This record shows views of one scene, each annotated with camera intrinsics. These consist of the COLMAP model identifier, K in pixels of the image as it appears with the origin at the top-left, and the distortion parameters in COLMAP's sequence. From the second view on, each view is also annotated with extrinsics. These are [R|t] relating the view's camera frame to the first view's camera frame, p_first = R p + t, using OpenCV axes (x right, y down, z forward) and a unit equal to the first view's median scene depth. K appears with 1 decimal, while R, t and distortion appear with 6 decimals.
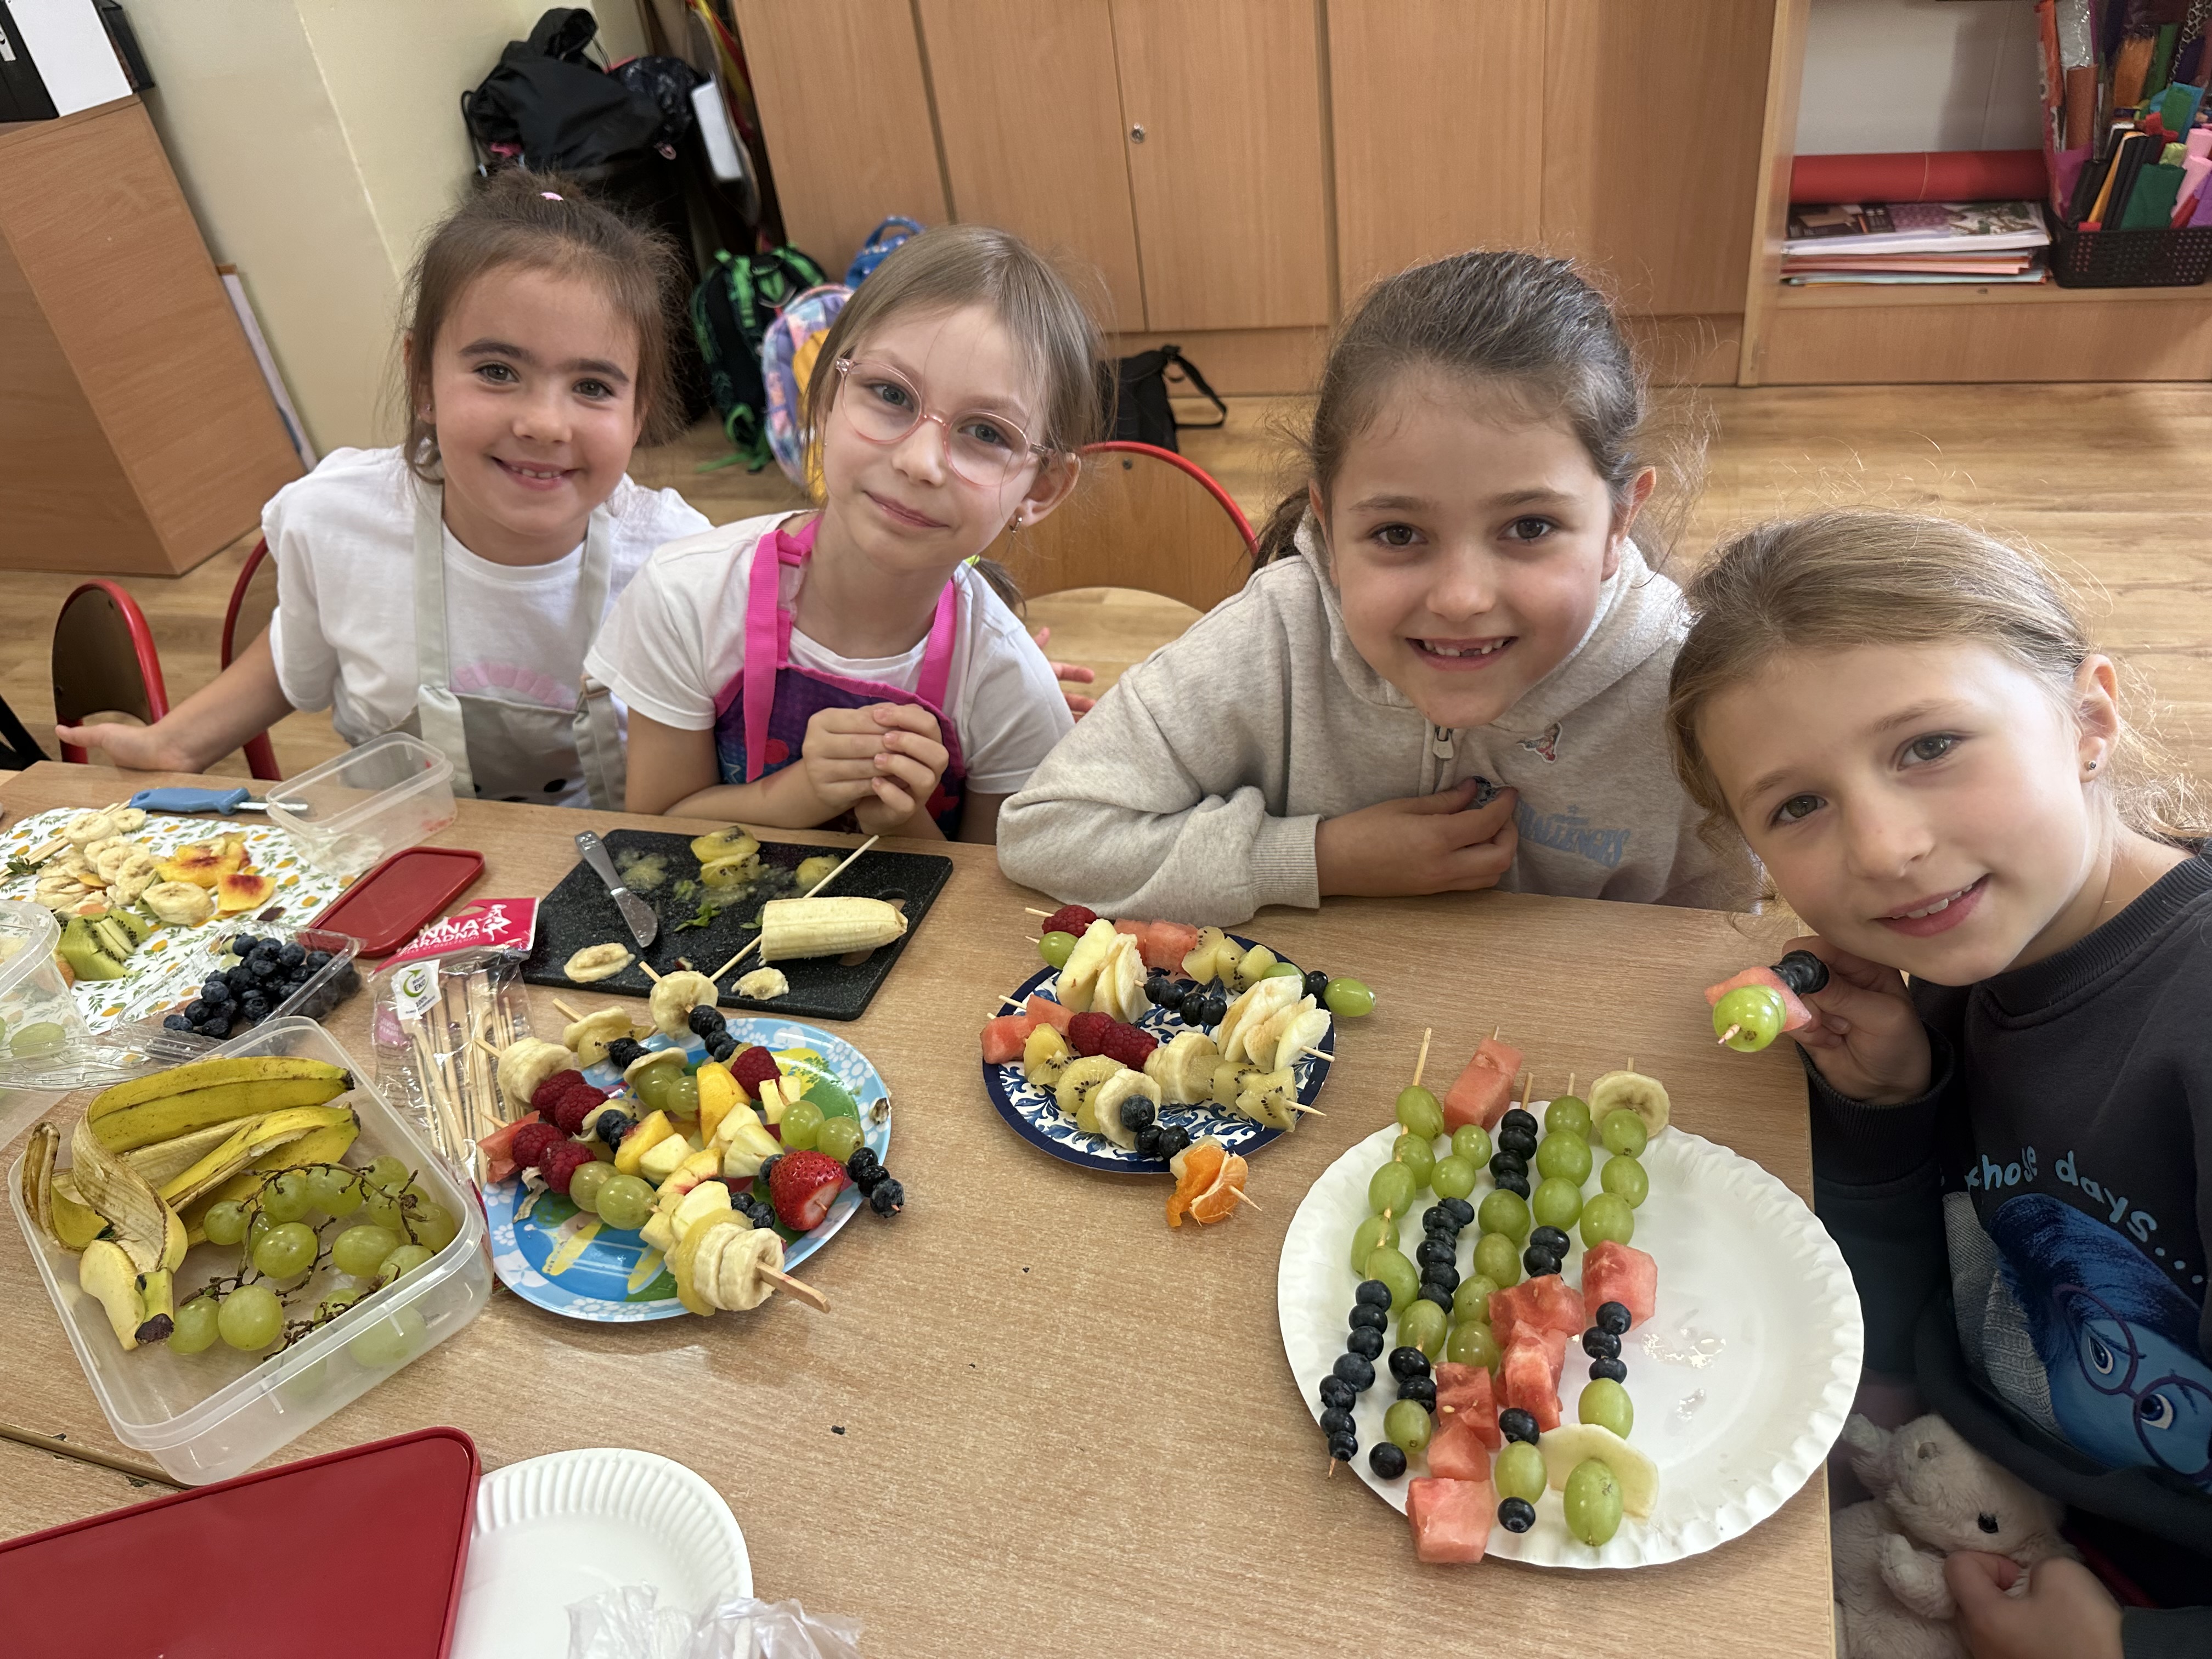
lens RADIAL K [[1561.6, 0, 1113.3], [0, 1561.6, 814.8], [0, 0, 1]] dist [0.002565, -0.006518]
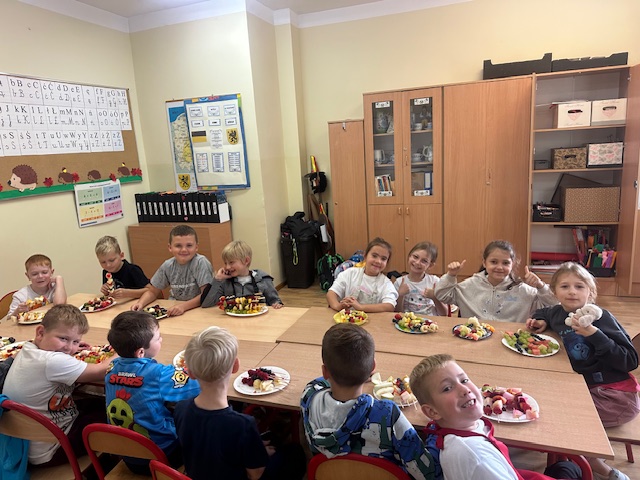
lens RADIAL K [[441.0, 0, 322.9], [0, 441.0, 238.8], [0, 0, 1]] dist [0.089342, -0.110724]
pose [[0.997248, 0.069901, -0.024686, -0.258666], [-0.073956, 0.915157, -0.396256, 0.216685], [-0.005108, 0.396991, 0.917808, -0.462450]]
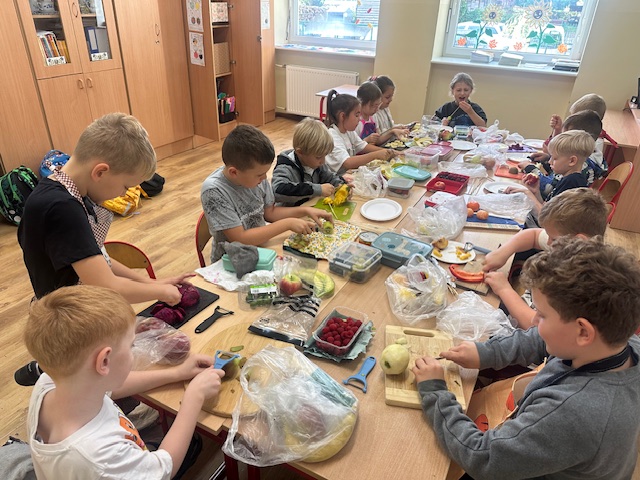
lens RADIAL K [[436.2, 0, 320.6], [0, 436.2, 241.9], [0, 0, 1]] dist [-0.000863, -0.005470]
pose [[0.180247, -0.364764, 0.913487, -1.176293], [0.520804, 0.823229, 0.225959, -0.116793], [-0.834430, 0.435020, 0.338355, 0.231686]]
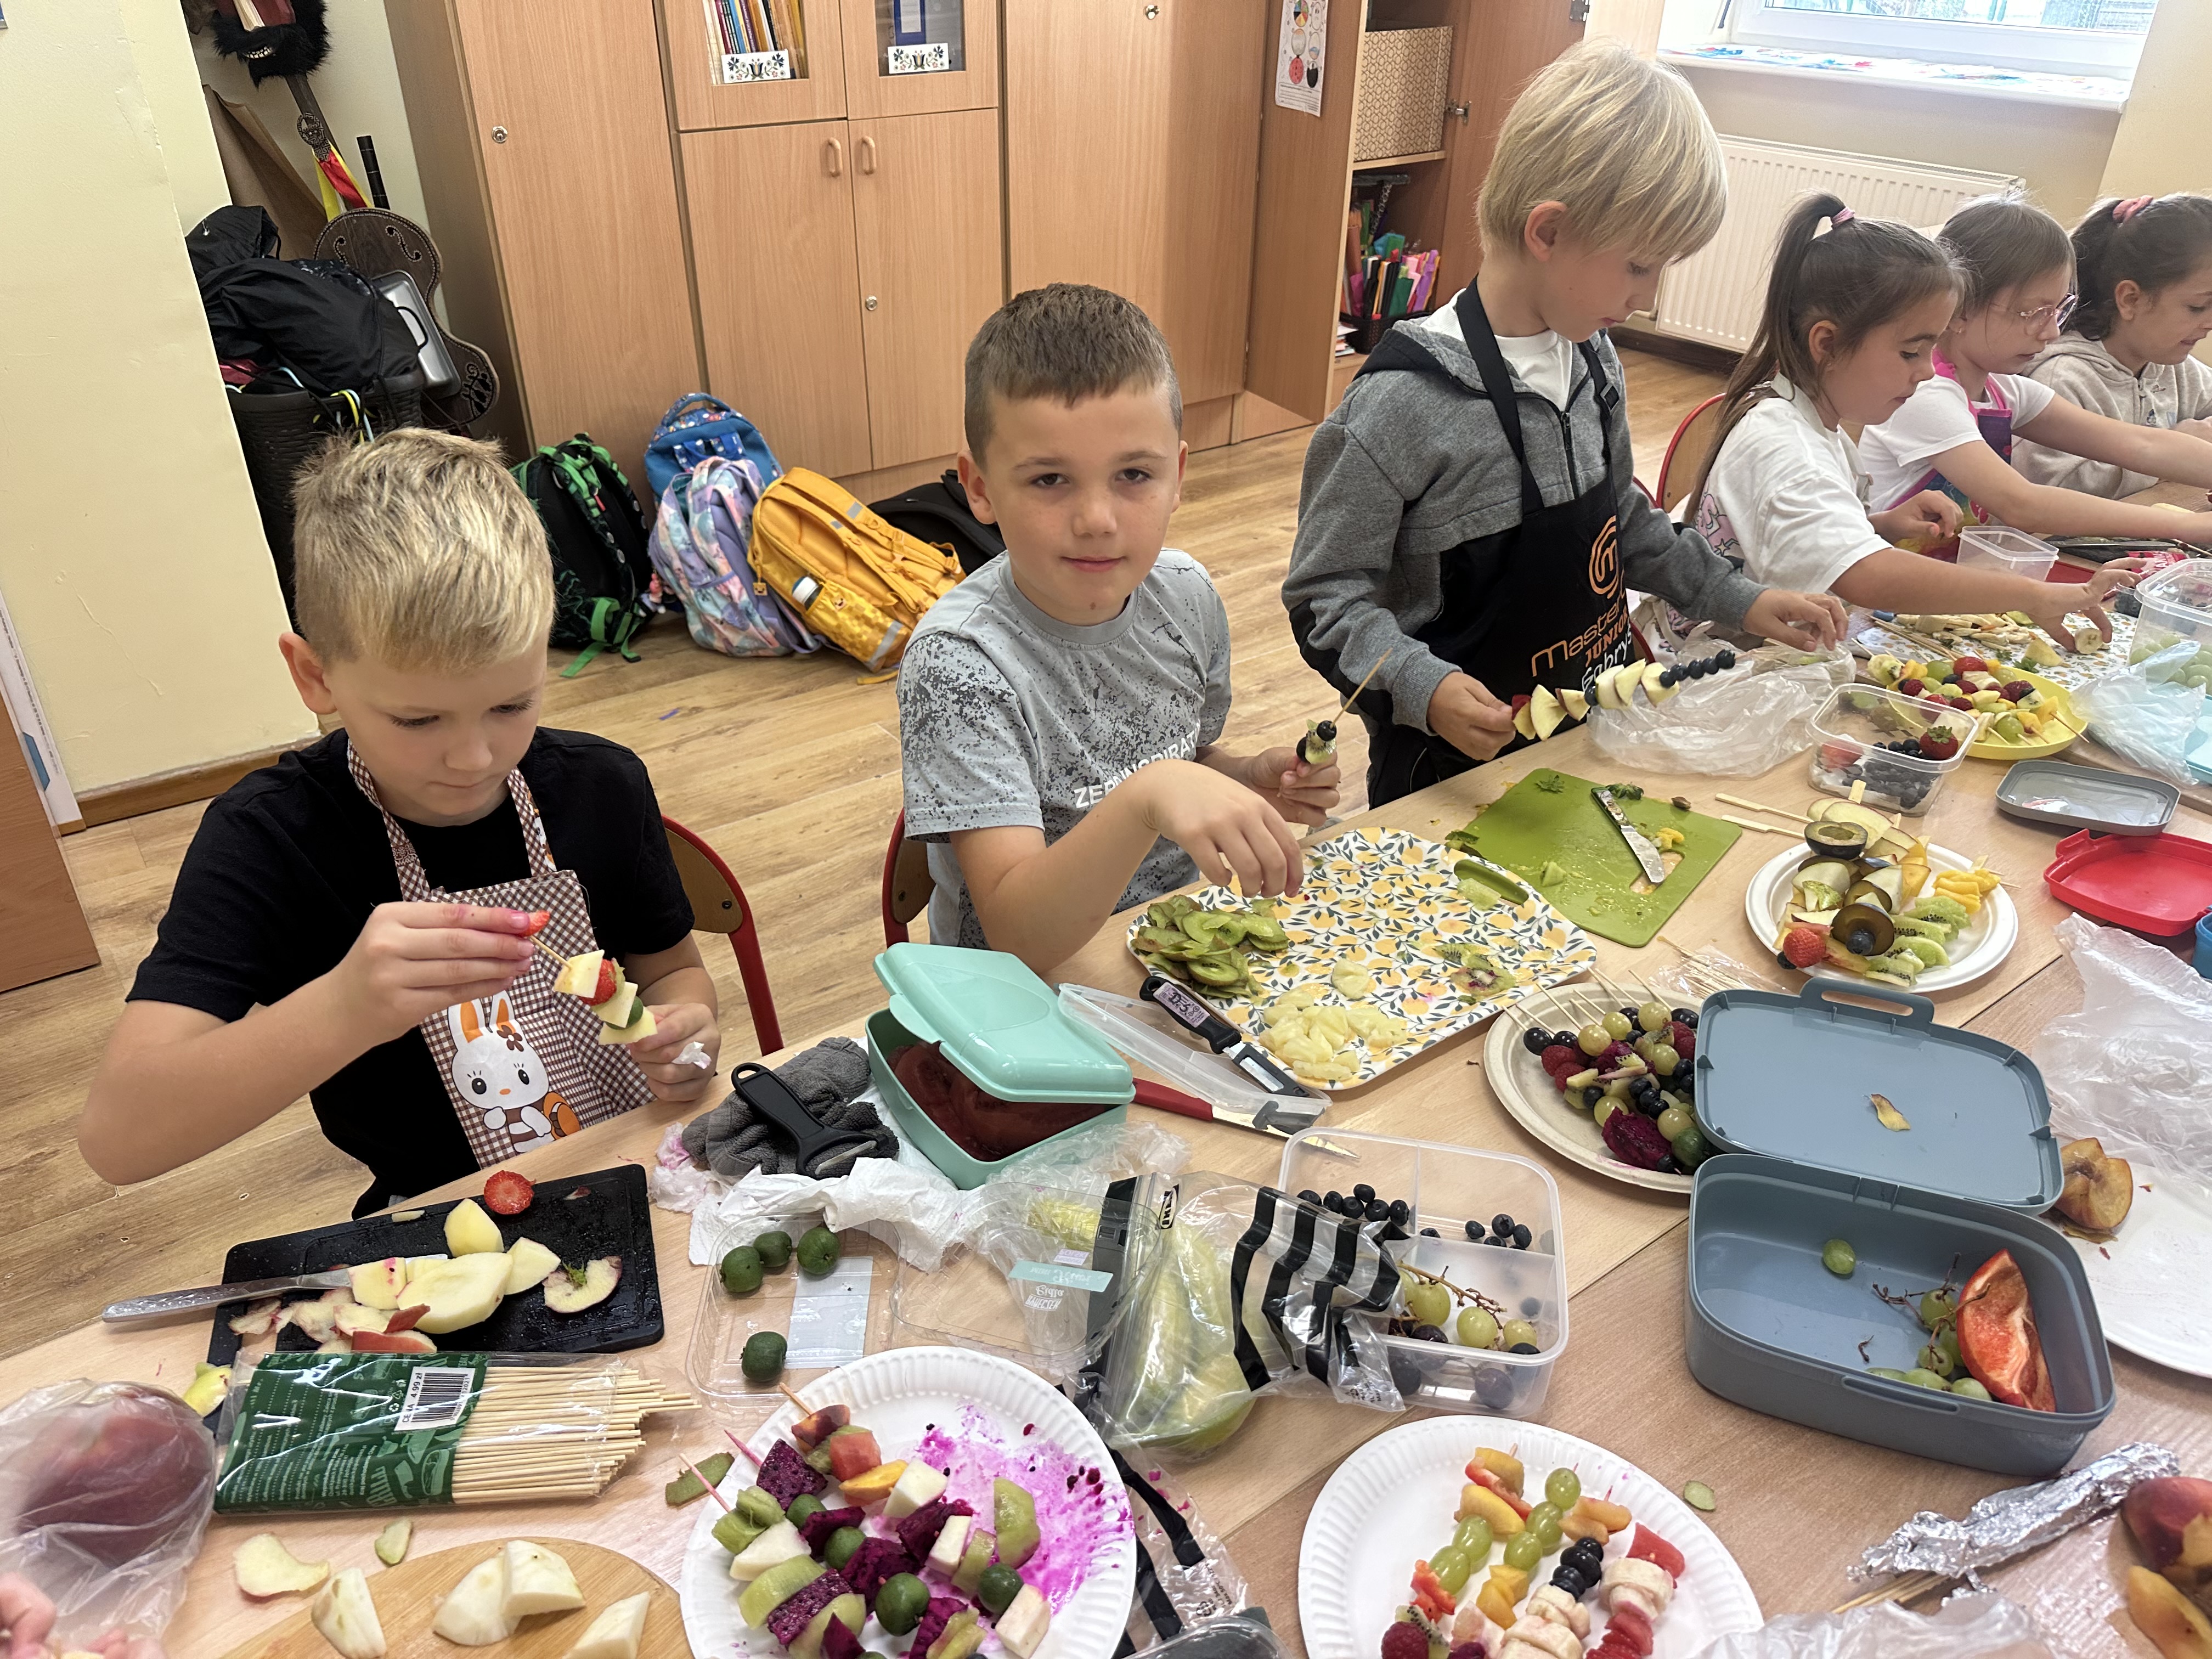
lens RADIAL K [[1542.0, 0, 1098.8], [0, 1542.0, 769.3], [0, 0, 1]] dist [0.001542, -0.002142]
pose [[0.591248, -0.279365, 0.756559, -0.907496], [0.396138, 0.917724, 0.029296, -0.088901], [-0.702496, 0.282380, 0.653269, 0.245514]]
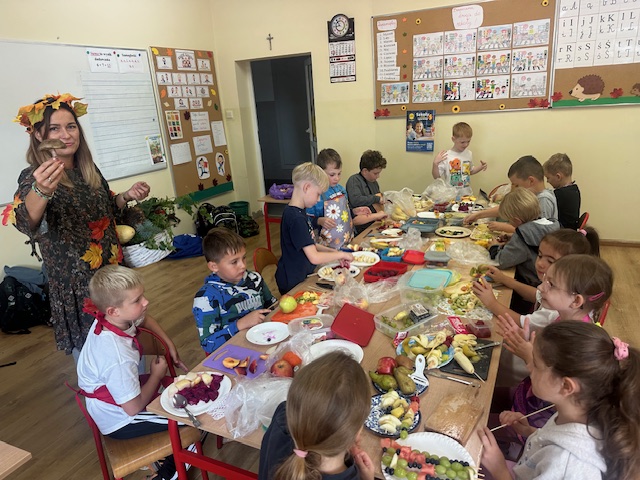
lens RADIAL K [[451.7, 0, 327.6], [0, 451.7, 241.2], [0, 0, 1]] dist [0.044389, -0.066693]
pose [[-0.119129, 0.423909, -0.897836, 0.368563], [-0.506598, 0.751759, 0.422157, -0.222472], [0.853912, 0.505133, 0.125196, 0.041742]]
